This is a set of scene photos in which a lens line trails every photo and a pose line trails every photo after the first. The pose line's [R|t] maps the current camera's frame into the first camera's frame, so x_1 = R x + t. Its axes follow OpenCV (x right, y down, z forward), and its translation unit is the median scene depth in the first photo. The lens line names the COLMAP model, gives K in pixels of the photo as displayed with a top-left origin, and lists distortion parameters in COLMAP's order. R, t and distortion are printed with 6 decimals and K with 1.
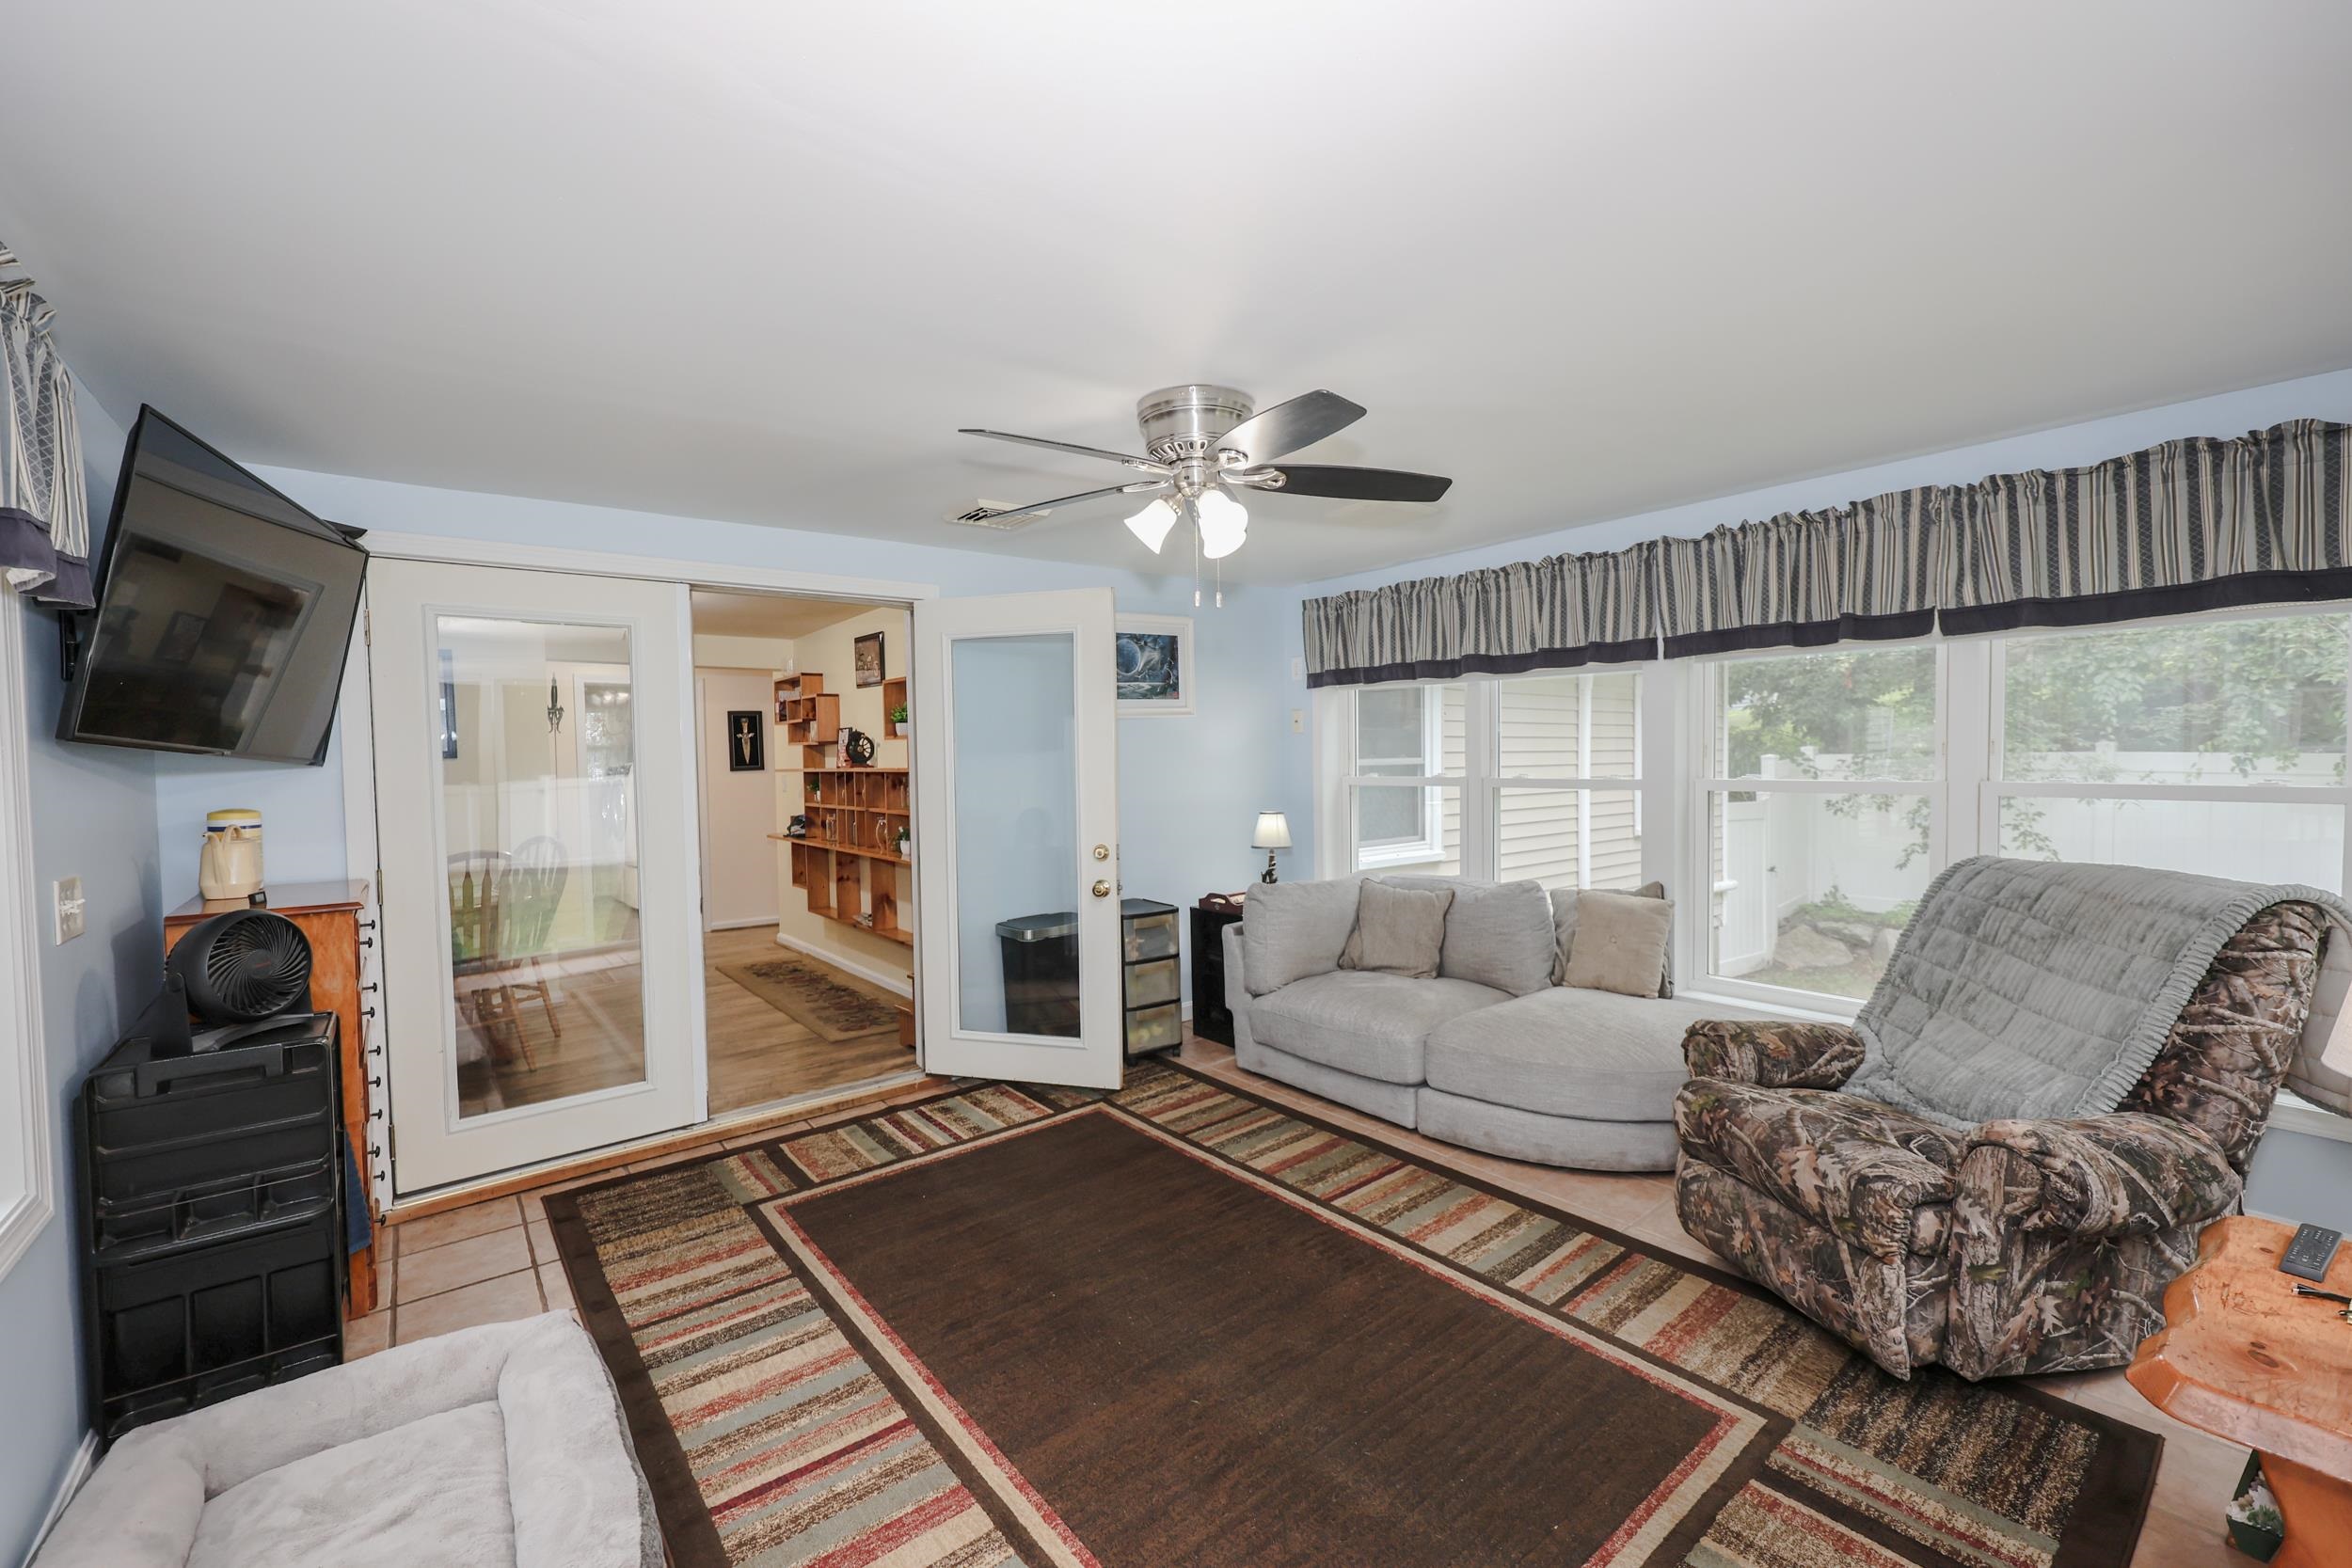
lens RADIAL K [[950.2, 0, 1162.7], [0, 950.2, 780.9], [0, 0, 1]] dist [0.004379, 0.000341]
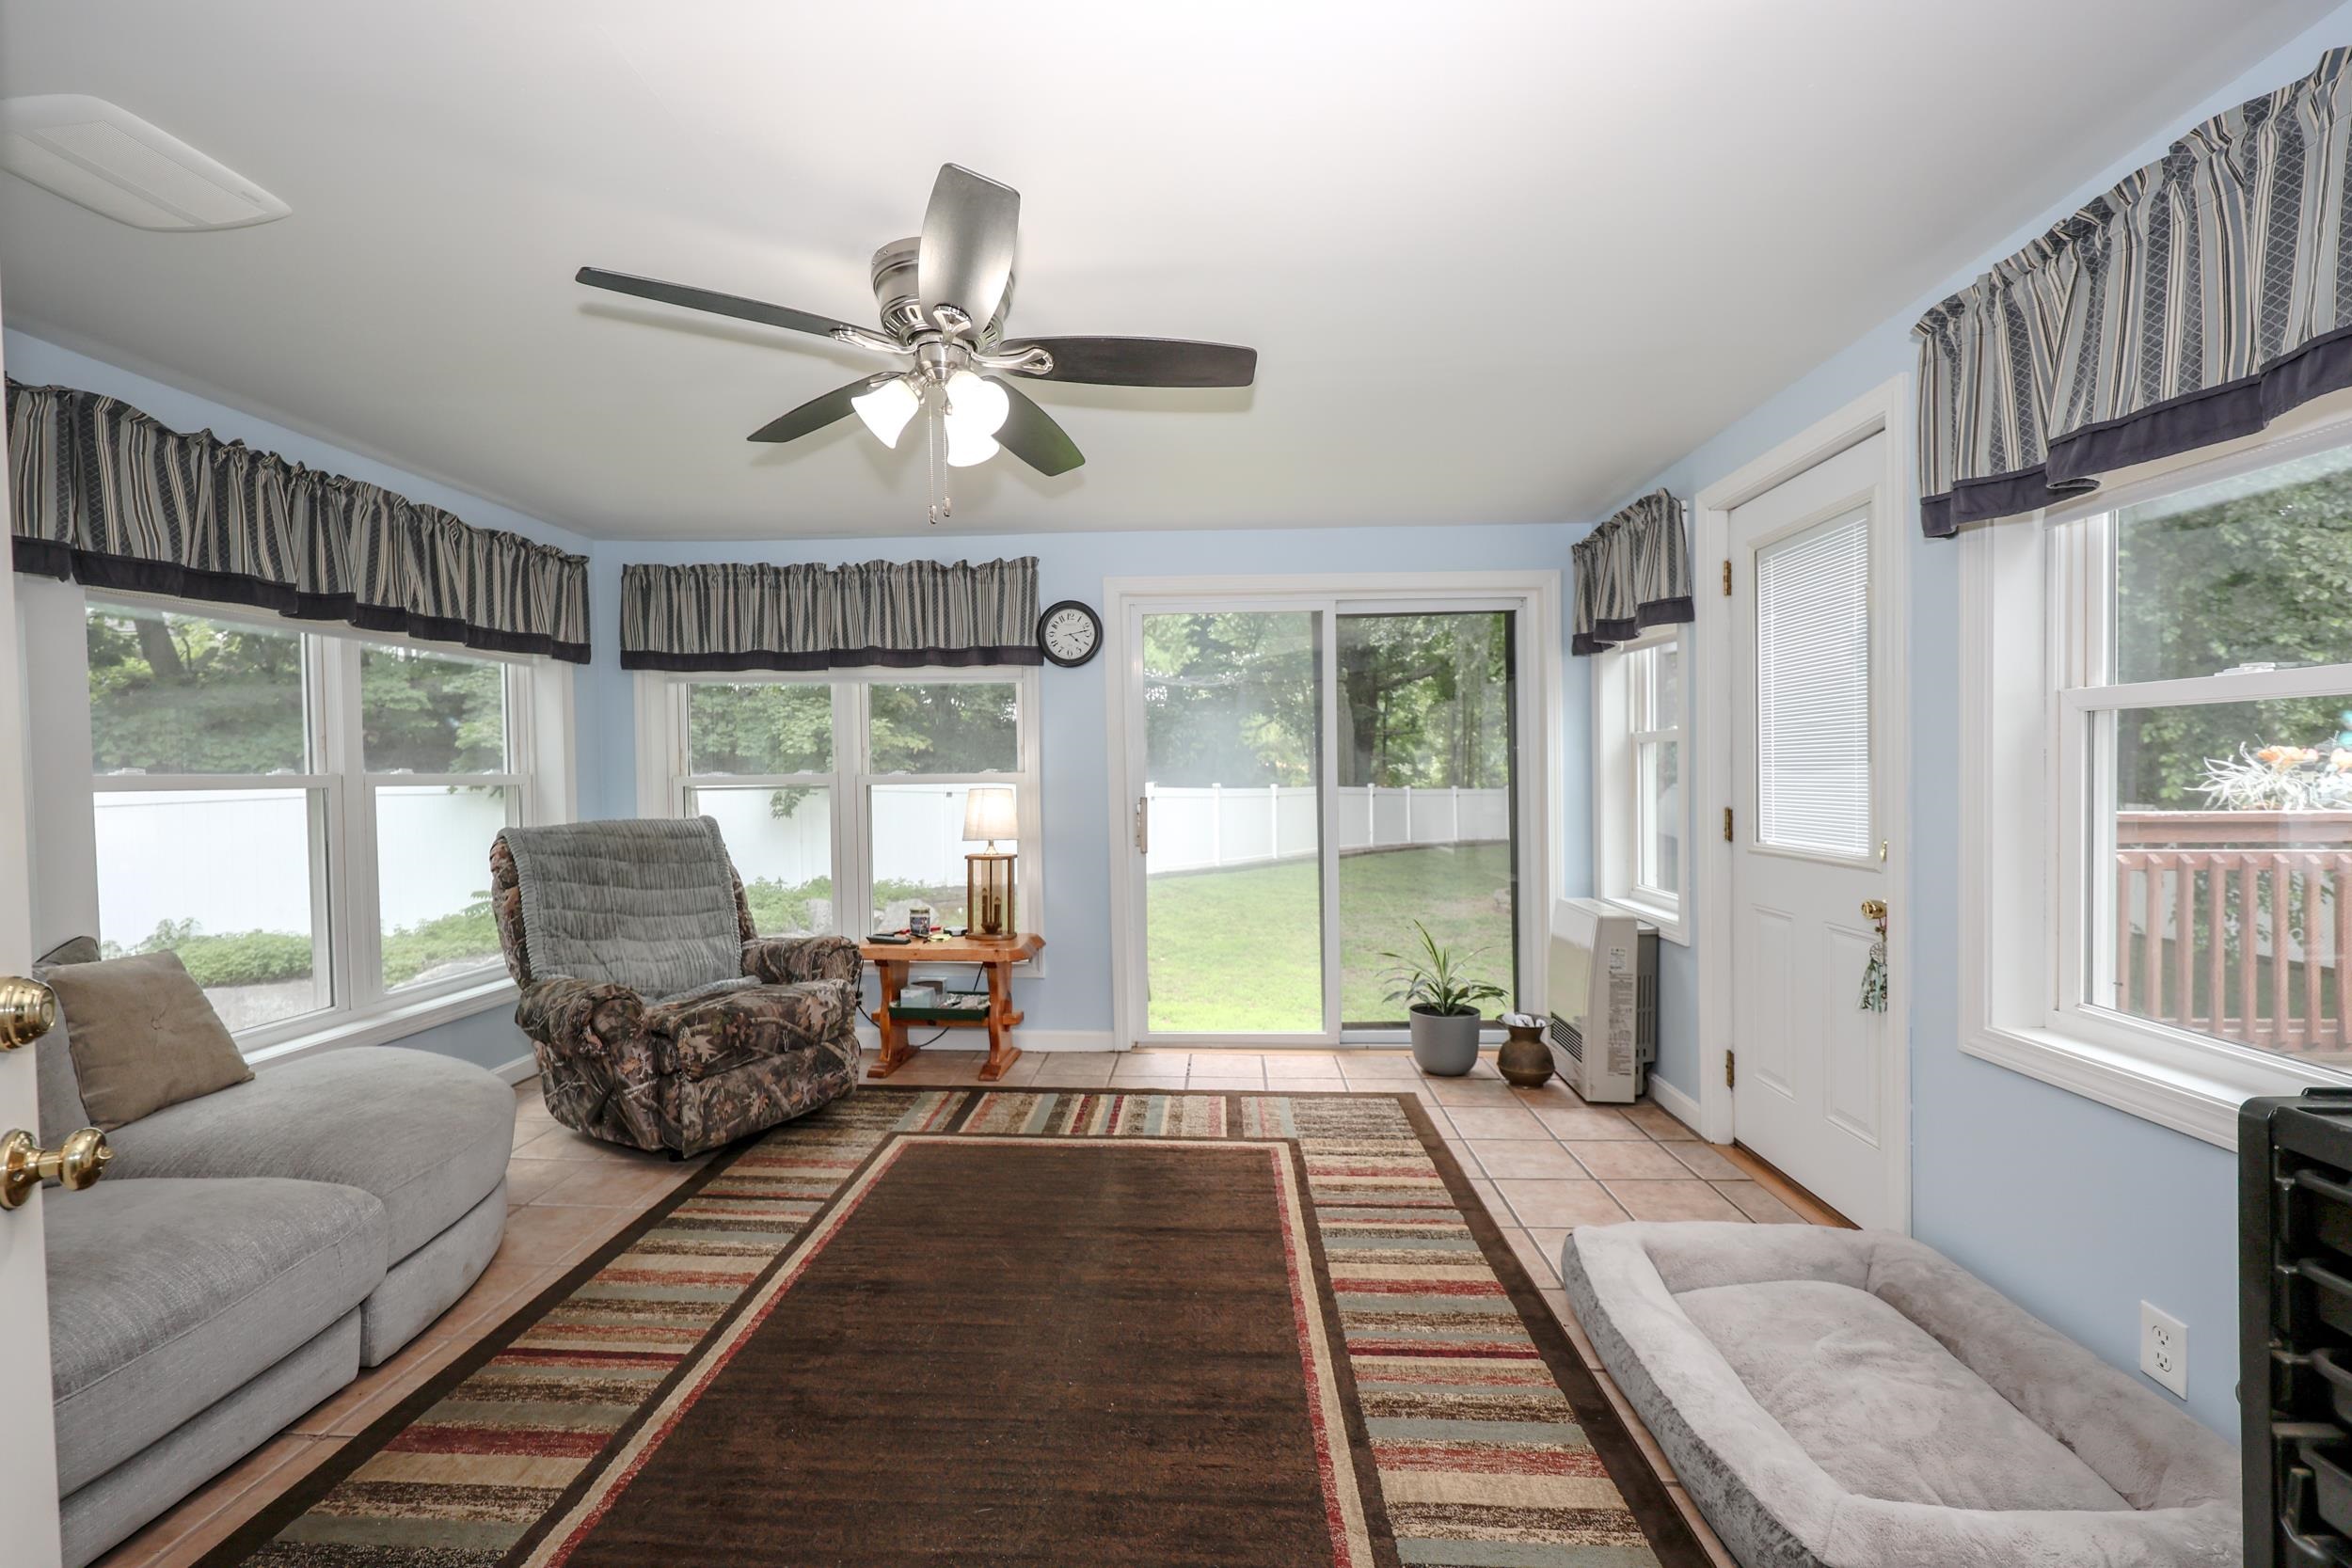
lens RADIAL K [[950.2, 0, 1166.4], [0, 950.2, 788.9], [0, 0, 1]] dist [0.004379, 0.000341]
pose [[-0.744352, 0.020424, 0.667475, -0.613639], [0.047107, 0.998648, 0.021975, 0.043442], [-0.666124, 0.047800, -0.744308, 1.414384]]
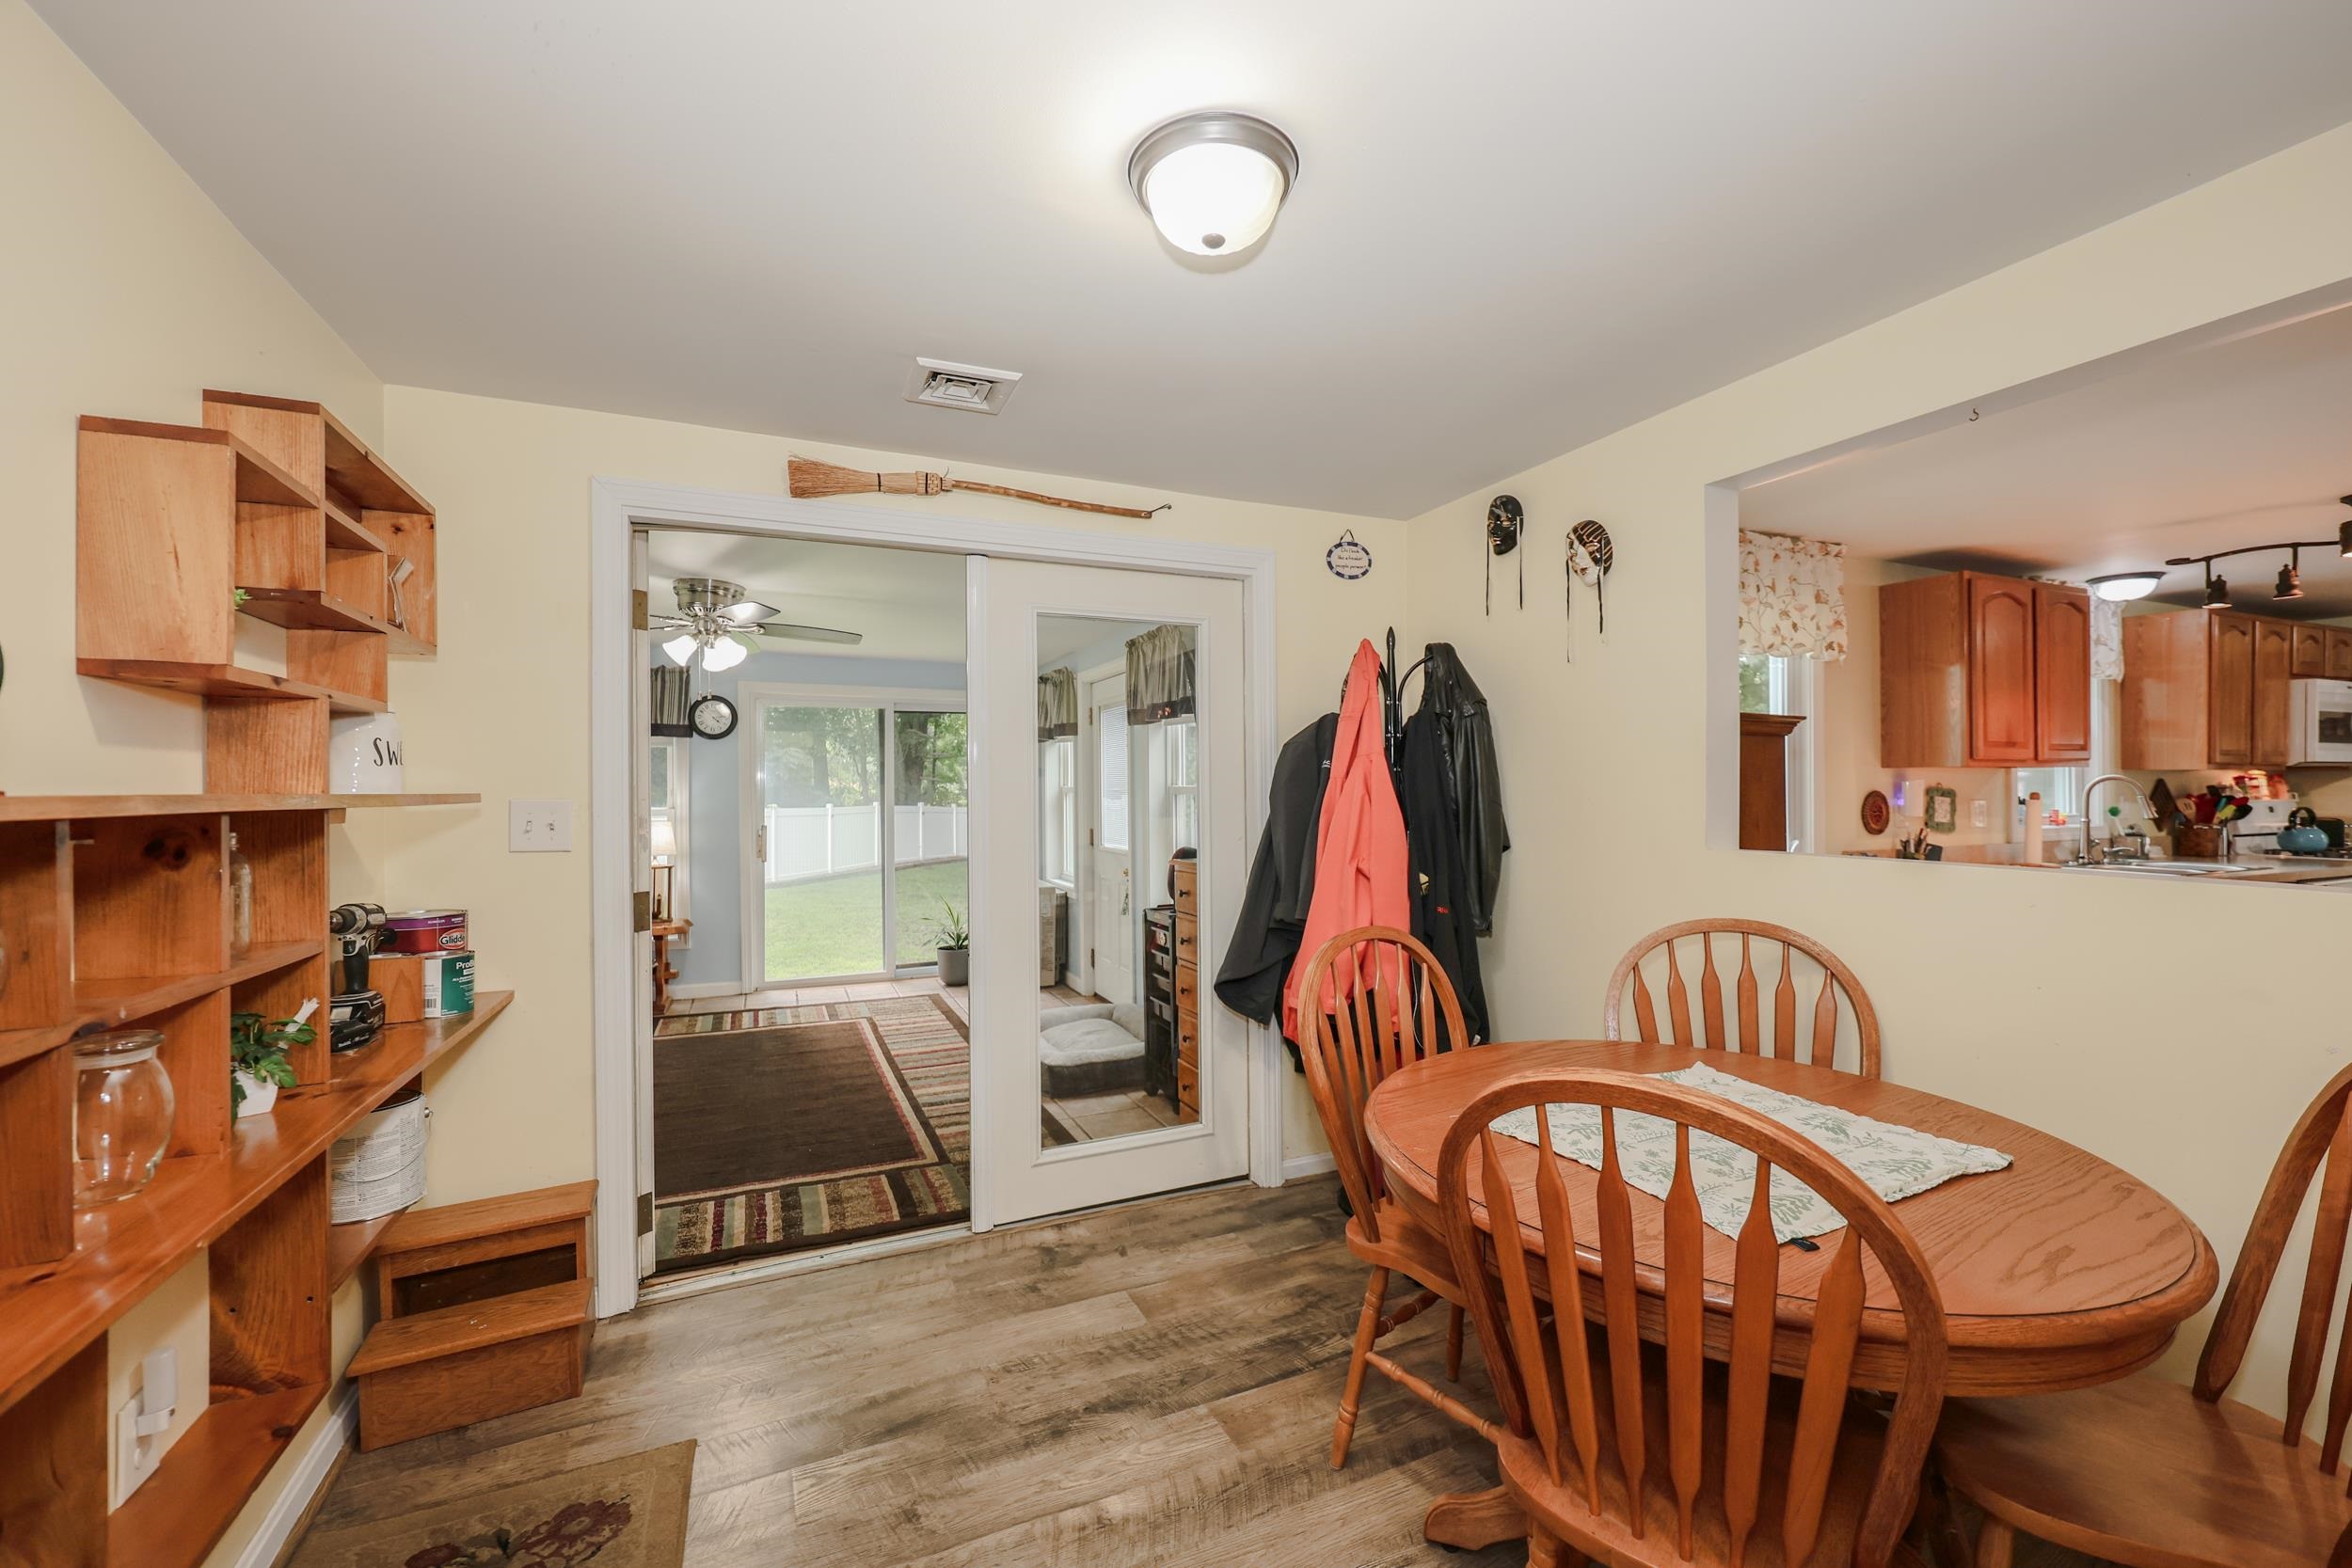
lens RADIAL K [[950.2, 0, 1159.0], [0, 950.2, 785.8], [0, 0, 1]] dist [0.004379, 0.000341]
pose [[-0.962139, 0.025668, 0.271350, -1.148929], [0.032692, 0.999236, 0.021395, -0.027182], [-0.270593, 0.029456, -0.962243, 2.308365]]
